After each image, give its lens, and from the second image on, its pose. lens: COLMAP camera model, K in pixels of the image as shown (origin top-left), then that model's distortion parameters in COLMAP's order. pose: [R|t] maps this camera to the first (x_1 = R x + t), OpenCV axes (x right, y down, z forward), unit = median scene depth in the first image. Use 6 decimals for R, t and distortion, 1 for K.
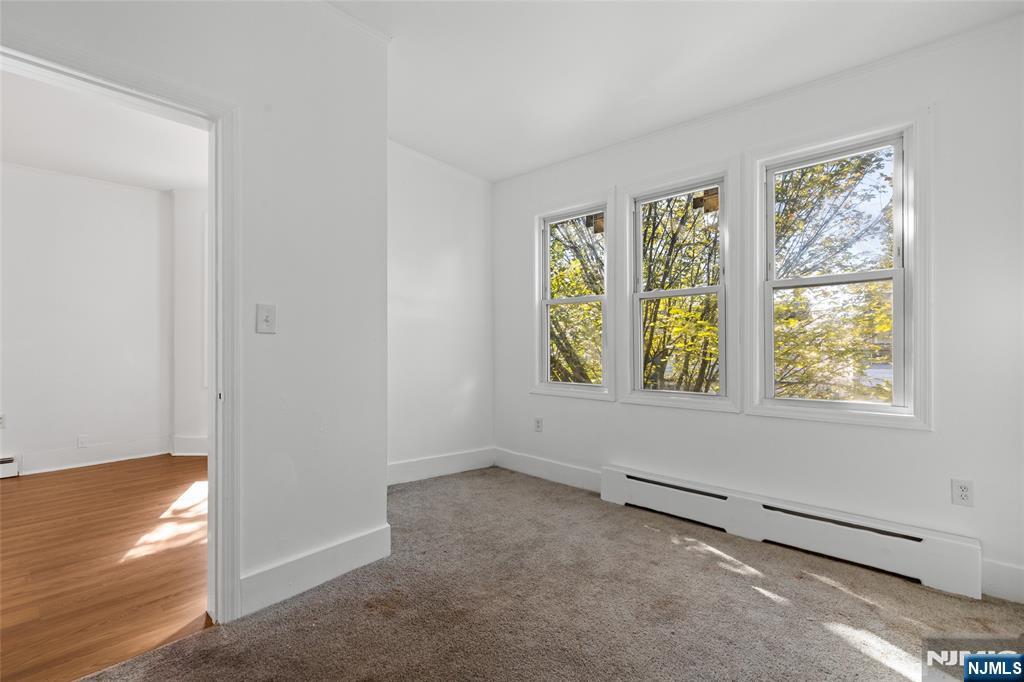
lens RADIAL K [[462.2, 0, 514.1], [0, 462.2, 342.1], [0, 0, 1]] dist [0.008575, -0.000461]
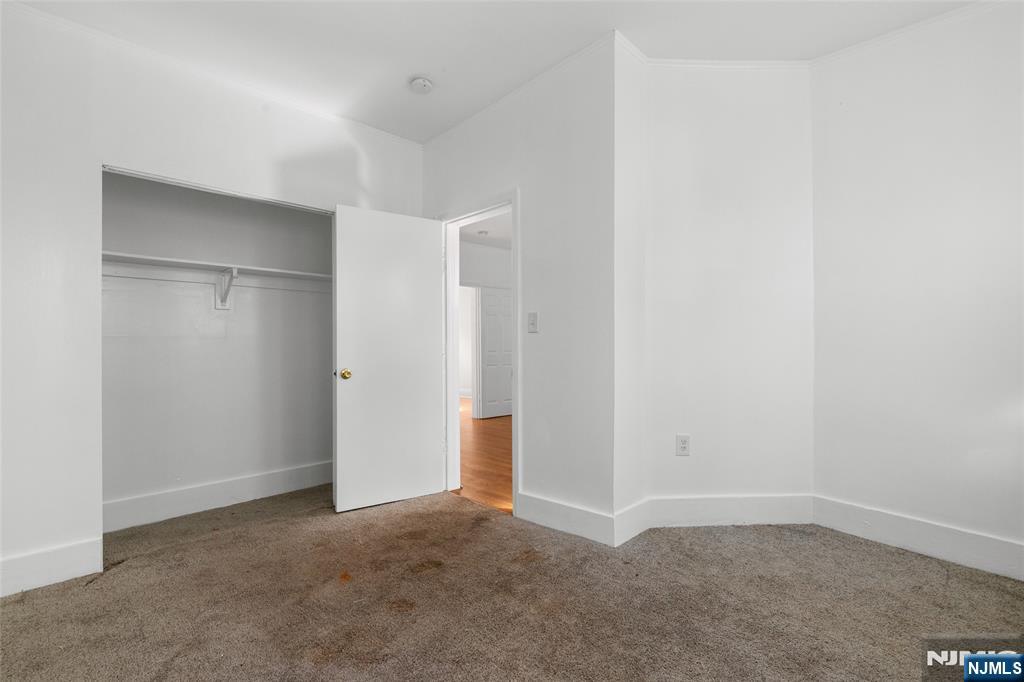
lens RADIAL K [[462.2, 0, 514.3], [0, 462.2, 342.4], [0, 0, 1]] dist [0.008575, -0.000461]
pose [[-0.018221, 0.003093, -0.999829, 0.875353], [0.019812, 0.999800, 0.002732, 0.006286], [0.999638, -0.019759, -0.018278, 0.949401]]
